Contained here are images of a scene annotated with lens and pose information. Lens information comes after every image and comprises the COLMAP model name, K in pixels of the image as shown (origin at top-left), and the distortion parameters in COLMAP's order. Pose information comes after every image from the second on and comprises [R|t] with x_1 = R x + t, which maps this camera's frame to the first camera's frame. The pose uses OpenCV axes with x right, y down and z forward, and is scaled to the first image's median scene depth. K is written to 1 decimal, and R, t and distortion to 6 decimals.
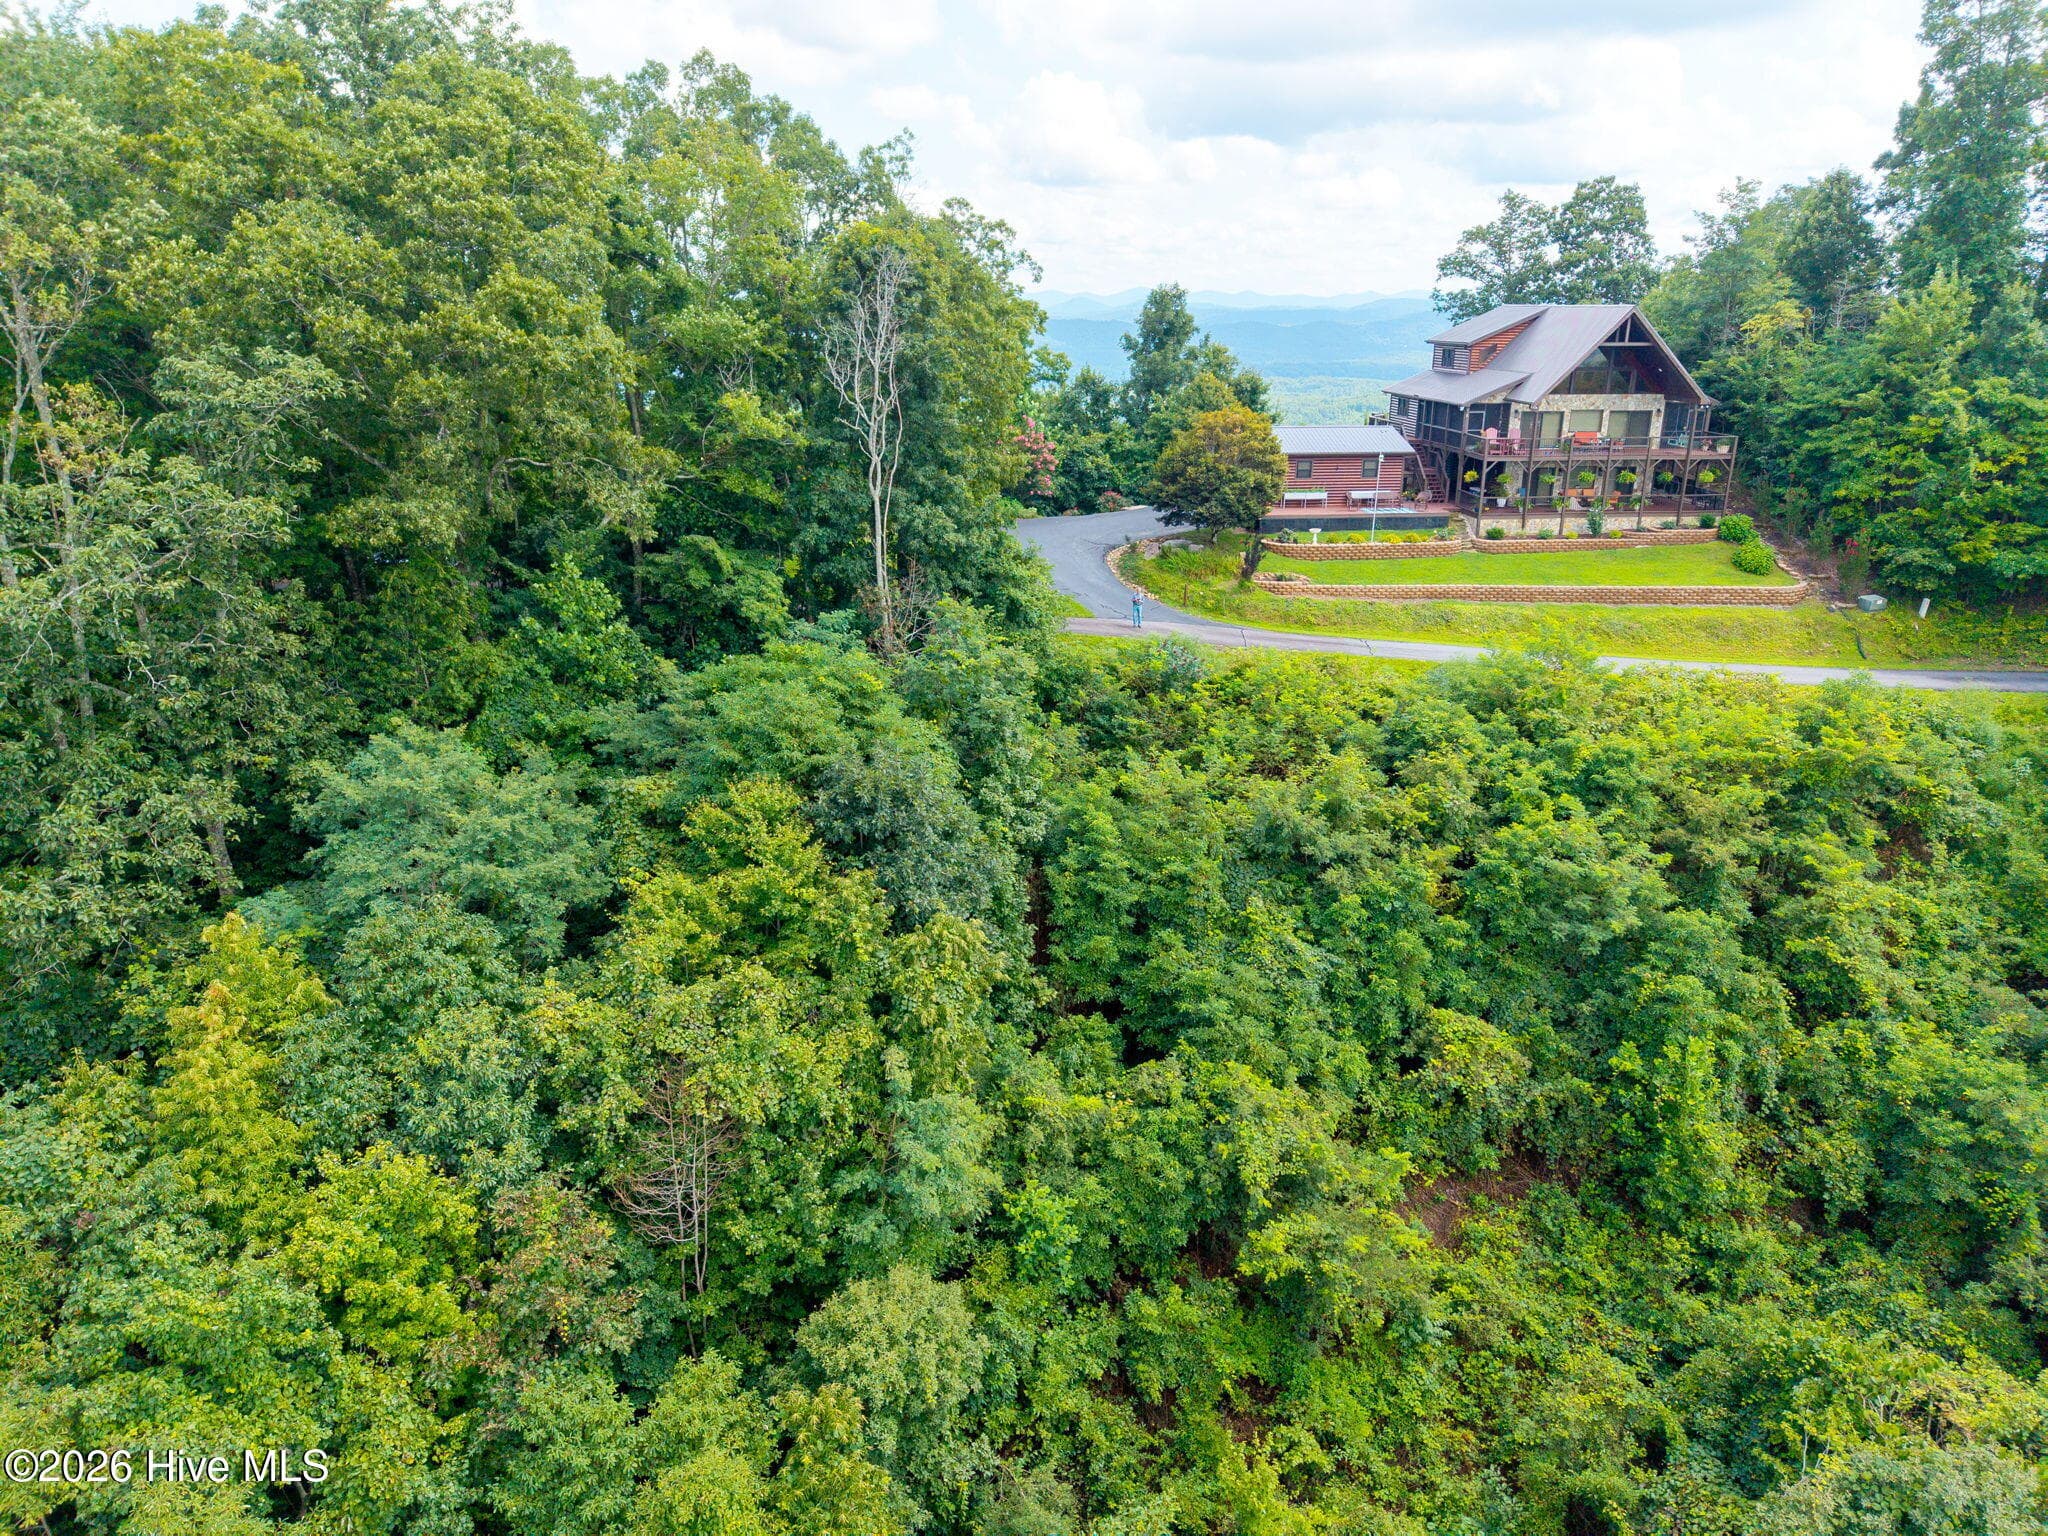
lens RADIAL K [[1373.6, 0, 1057.5], [0, 1373.6, 764.3], [0, 0, 1]] dist [0.027993, -0.023711]
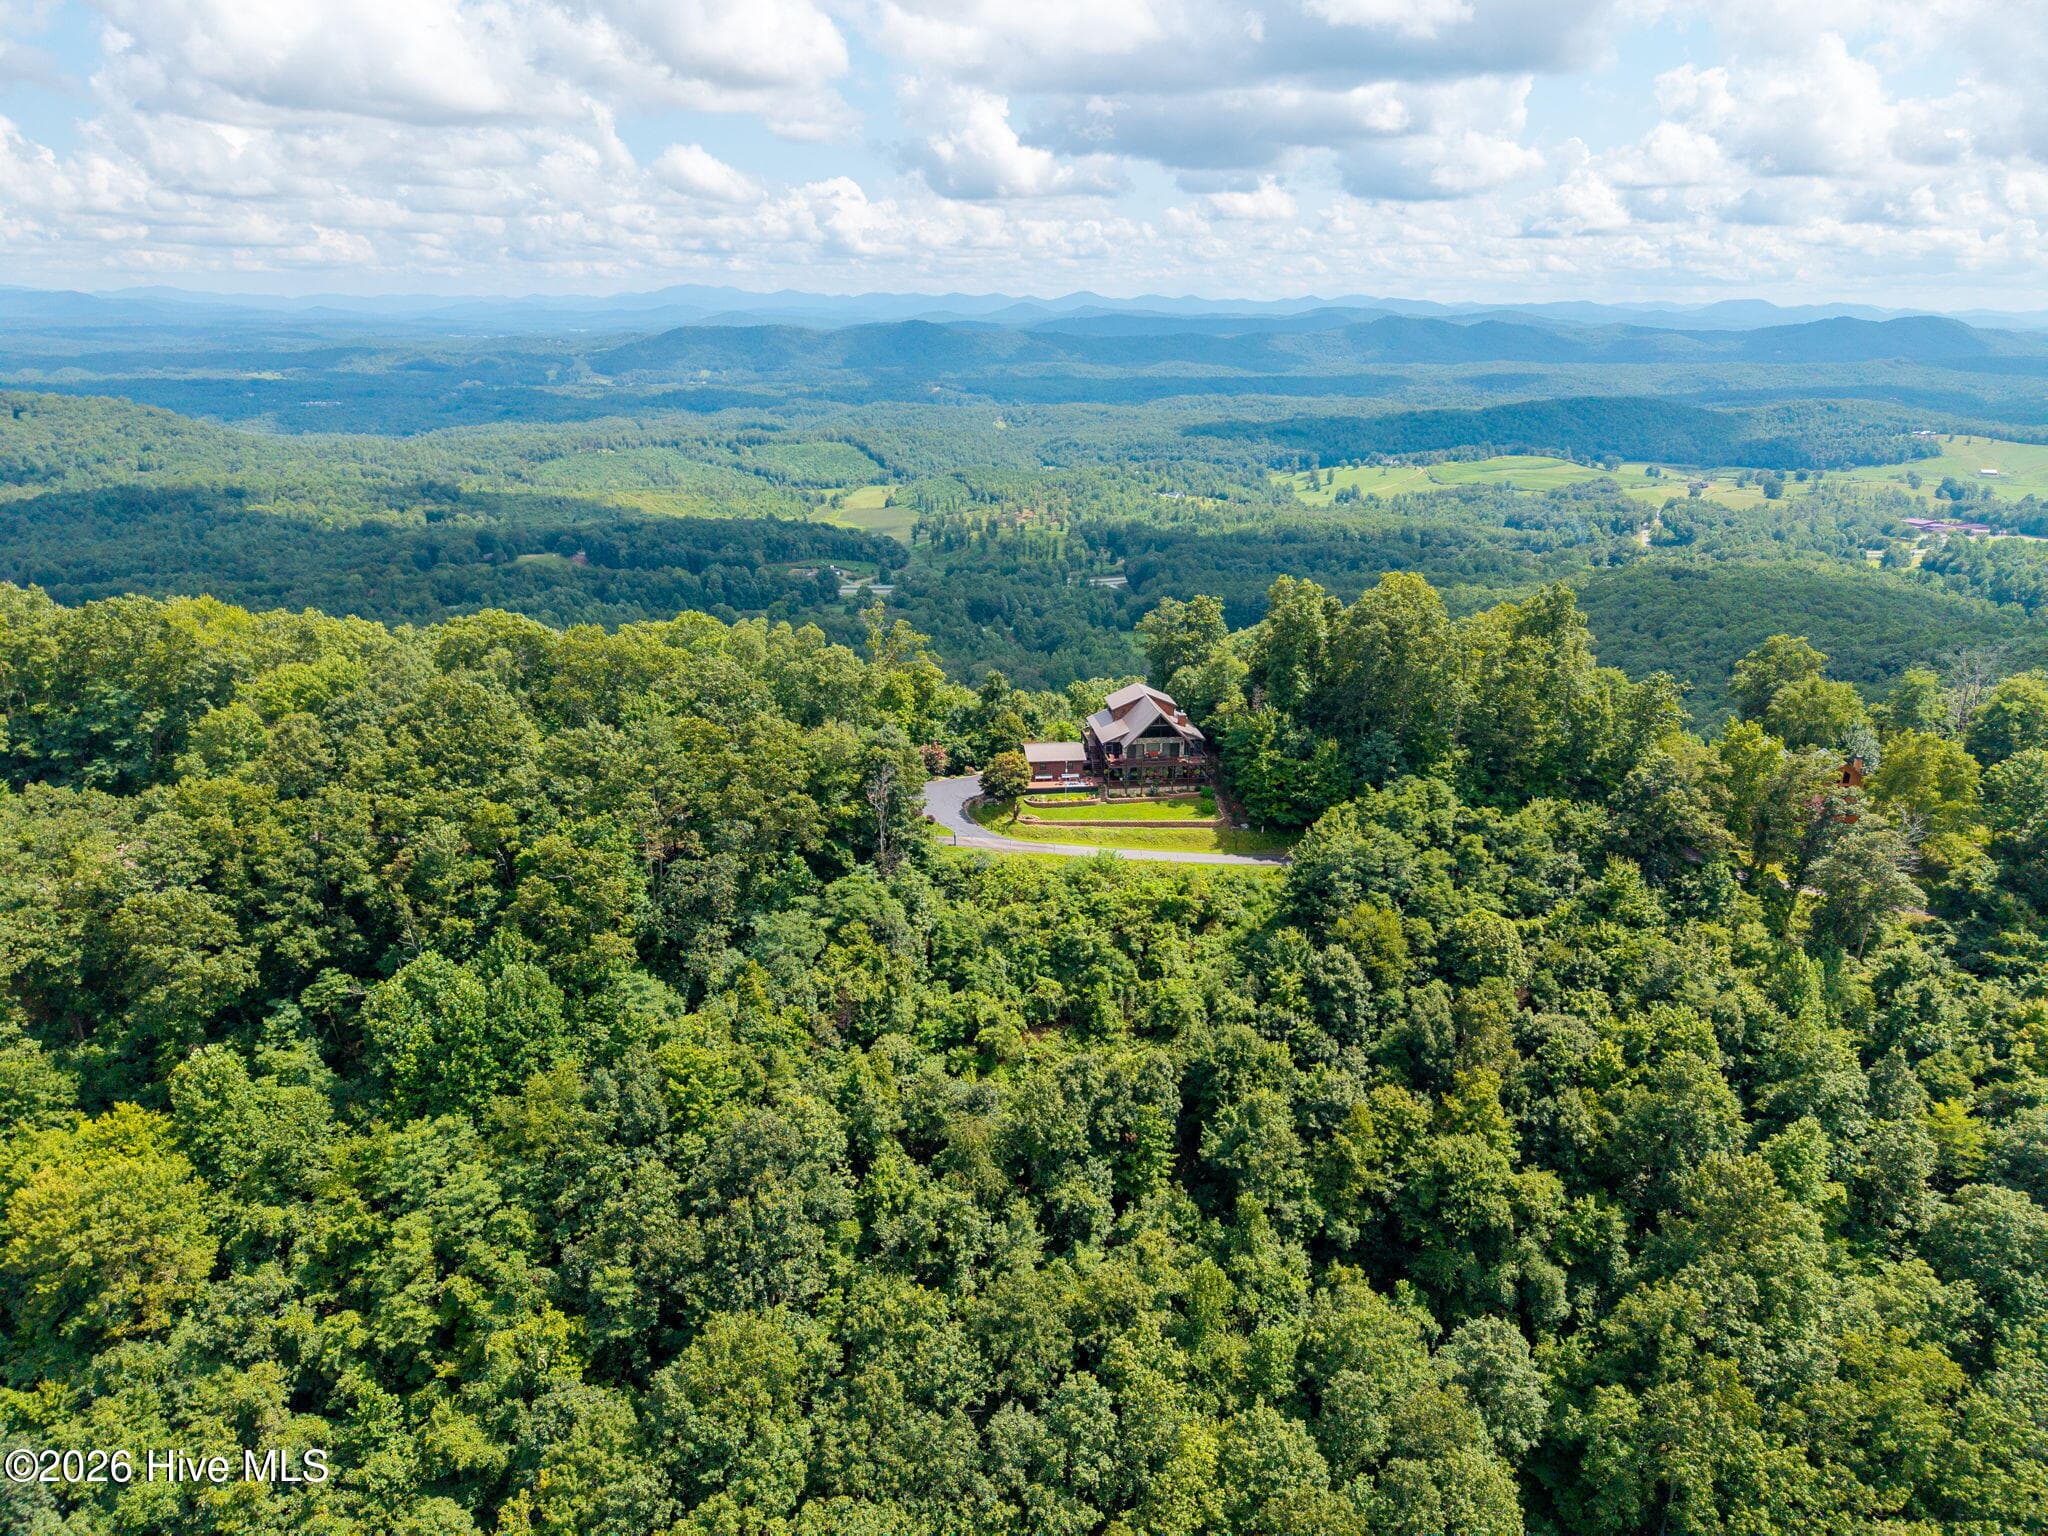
lens RADIAL K [[1373.6, 0, 1034.1], [0, 1373.6, 754.5], [0, 0, 1]] dist [0.027993, -0.023711]
pose [[0.999819, -0.008663, 0.016910, 0.202806], [0.008638, 0.999962, 0.001540, -0.403952], [-0.016922, -0.001393, 0.999856, -2.554619]]
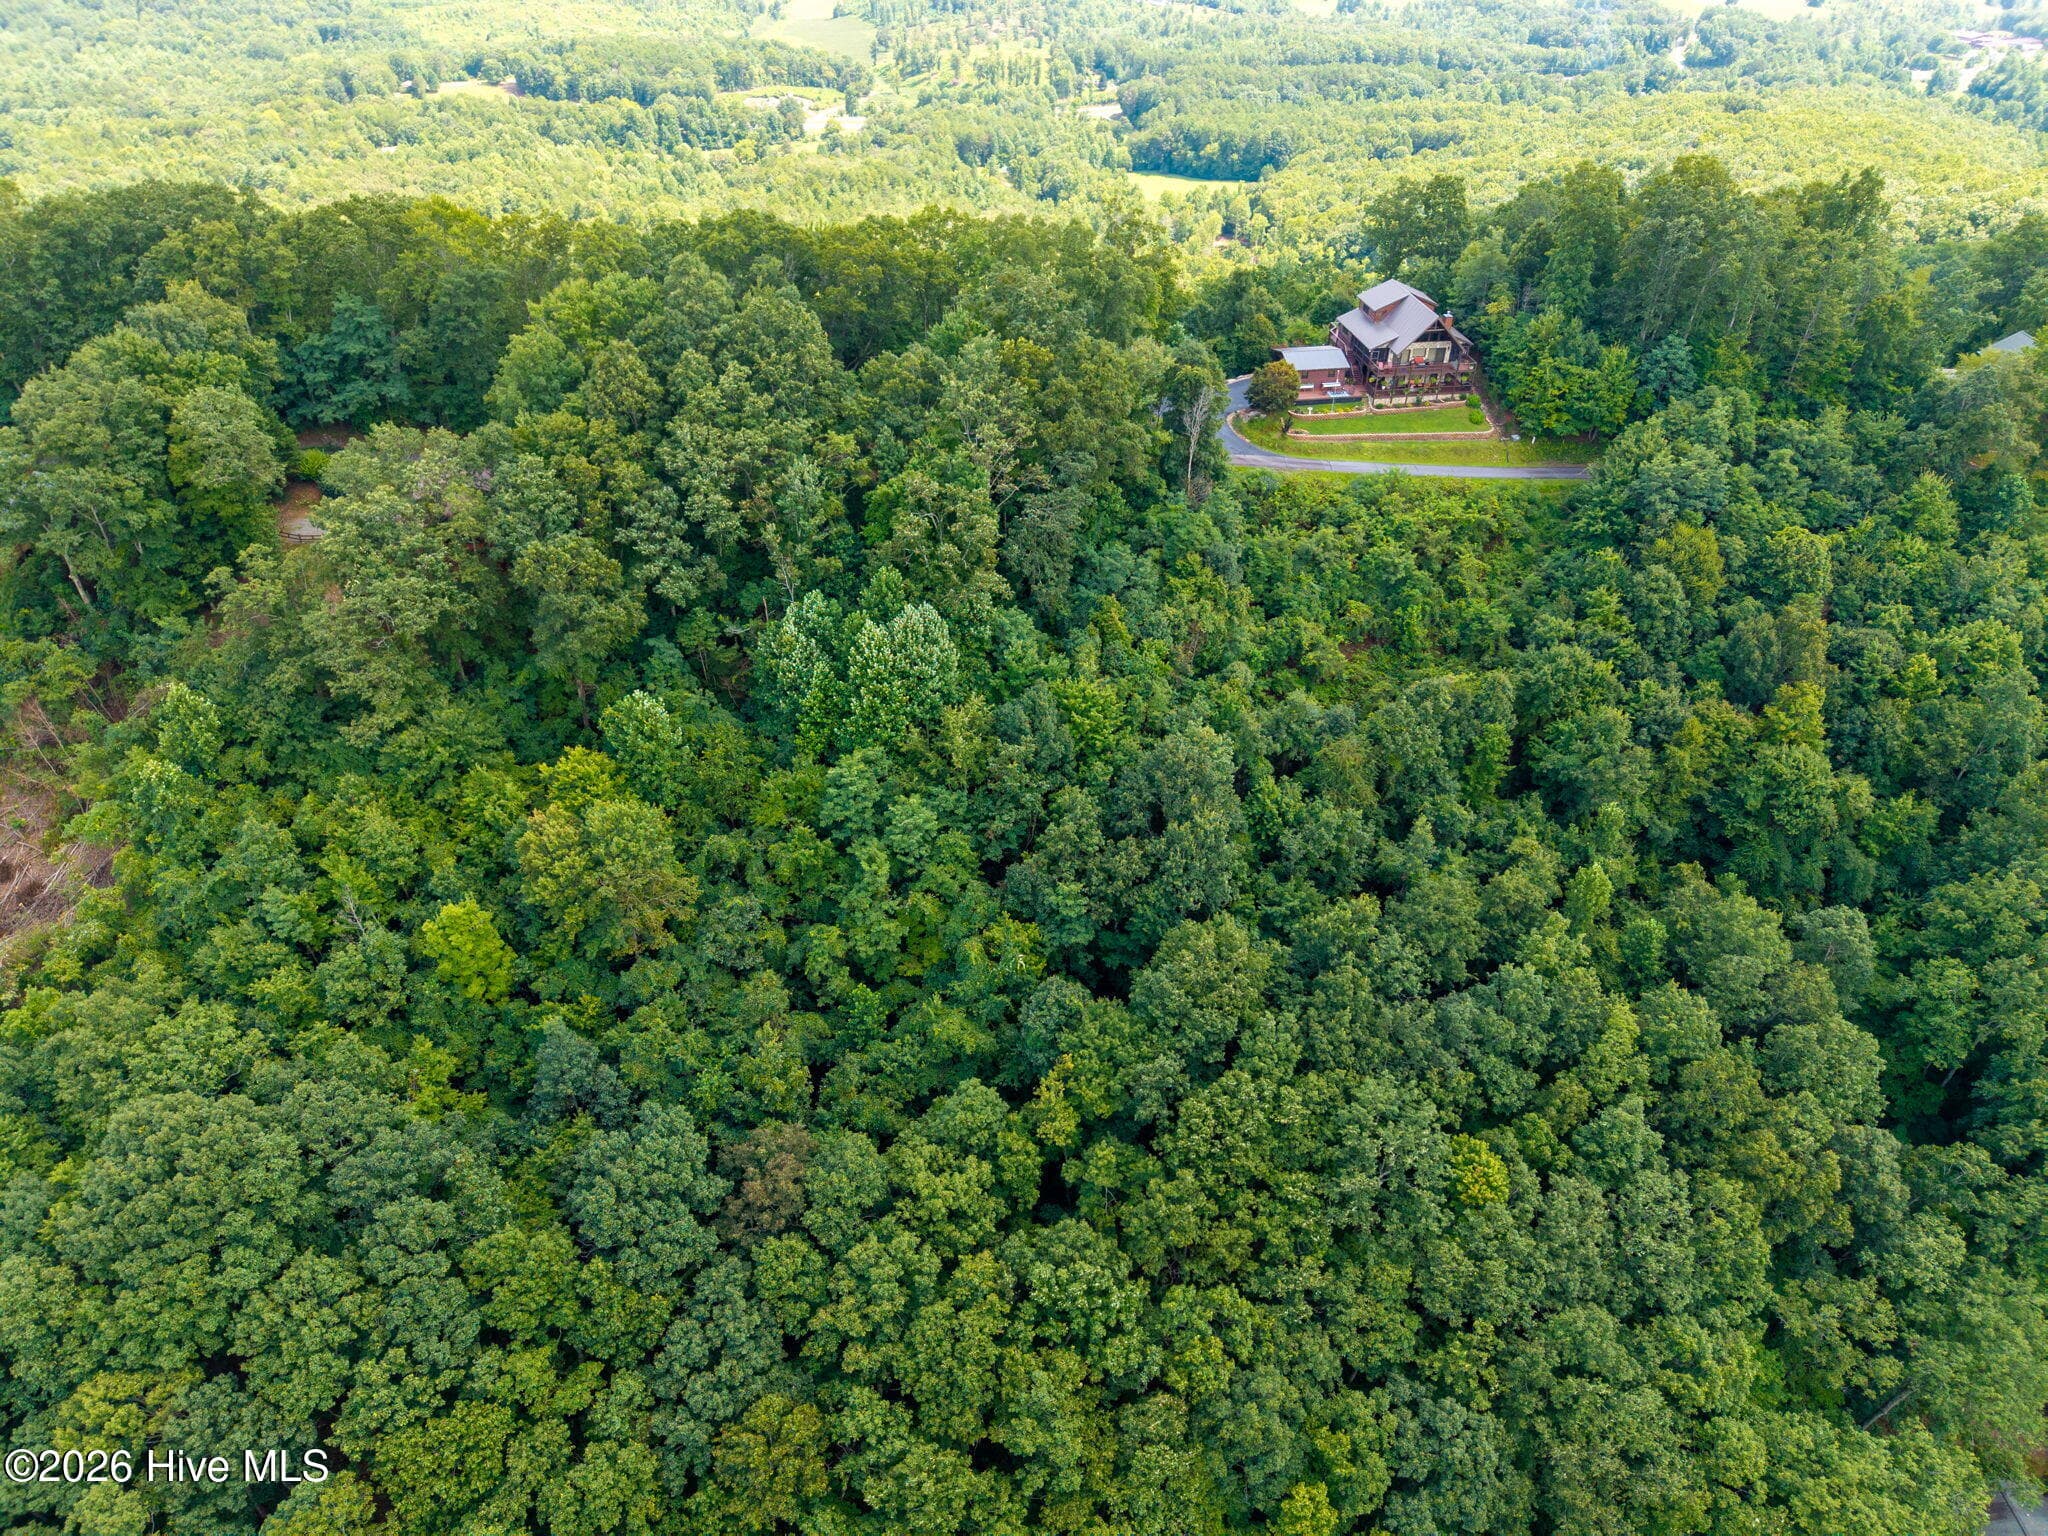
lens RADIAL K [[1373.6, 0, 1025.7], [0, 1373.6, 764.9], [0, 0, 1]] dist [0.027993, -0.023711]
pose [[0.998149, -0.034725, 0.049929, -0.781657], [0.017020, 0.947657, 0.318837, -0.584934], [-0.058387, -0.317397, 0.946494, -2.548387]]
